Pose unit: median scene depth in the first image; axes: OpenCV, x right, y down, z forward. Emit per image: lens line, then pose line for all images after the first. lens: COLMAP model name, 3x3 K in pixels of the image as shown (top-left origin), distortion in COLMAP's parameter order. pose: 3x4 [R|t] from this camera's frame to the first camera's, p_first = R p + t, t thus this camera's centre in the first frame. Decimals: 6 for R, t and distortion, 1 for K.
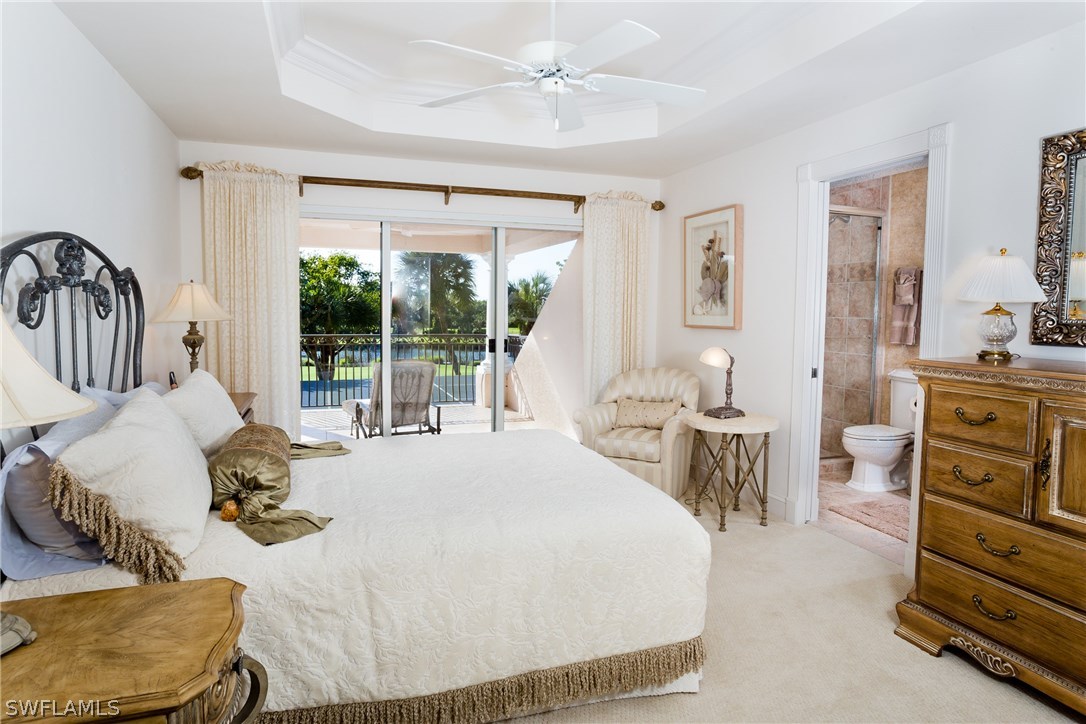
lens RADIAL K [[626.0, 0, 548.6], [0, 626.0, 354.1], [0, 0, 1]] dist [-0.004820, 0.006971]
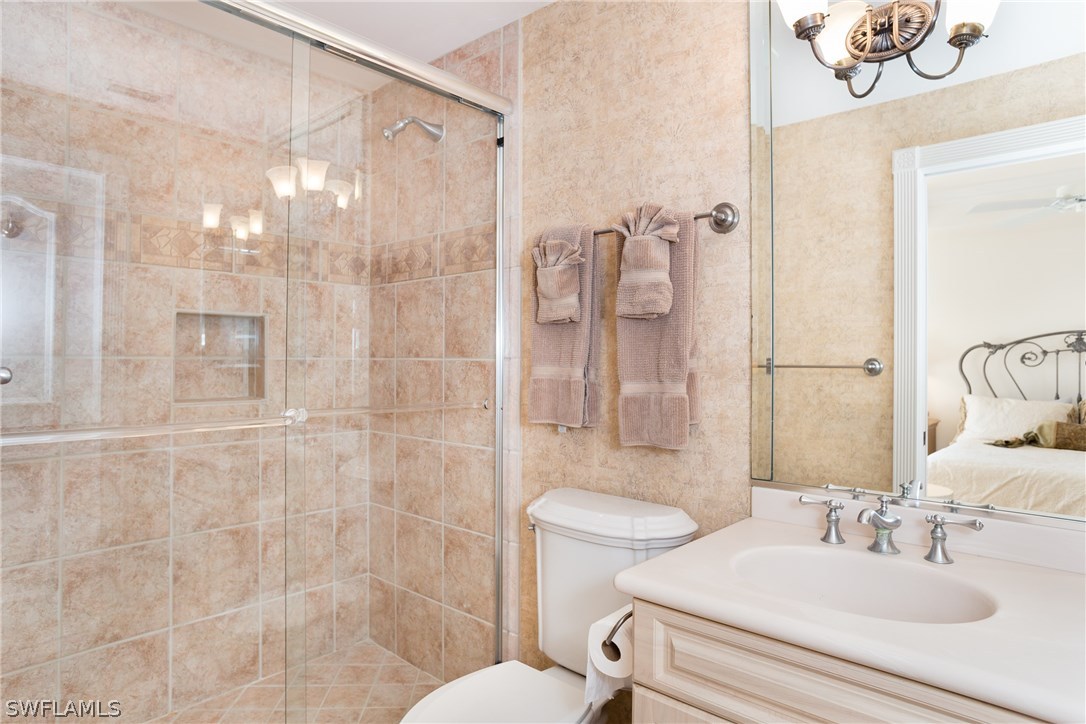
lens RADIAL K [[626.0, 0, 543.1], [0, 626.0, 363.1], [0, 0, 1]] dist [-0.004820, 0.006971]
pose [[0.878651, -0.000043, 0.477465, 0.348250], [0.033202, 0.997585, -0.061010, -0.028368], [-0.476309, 0.069460, 0.876530, 0.619931]]
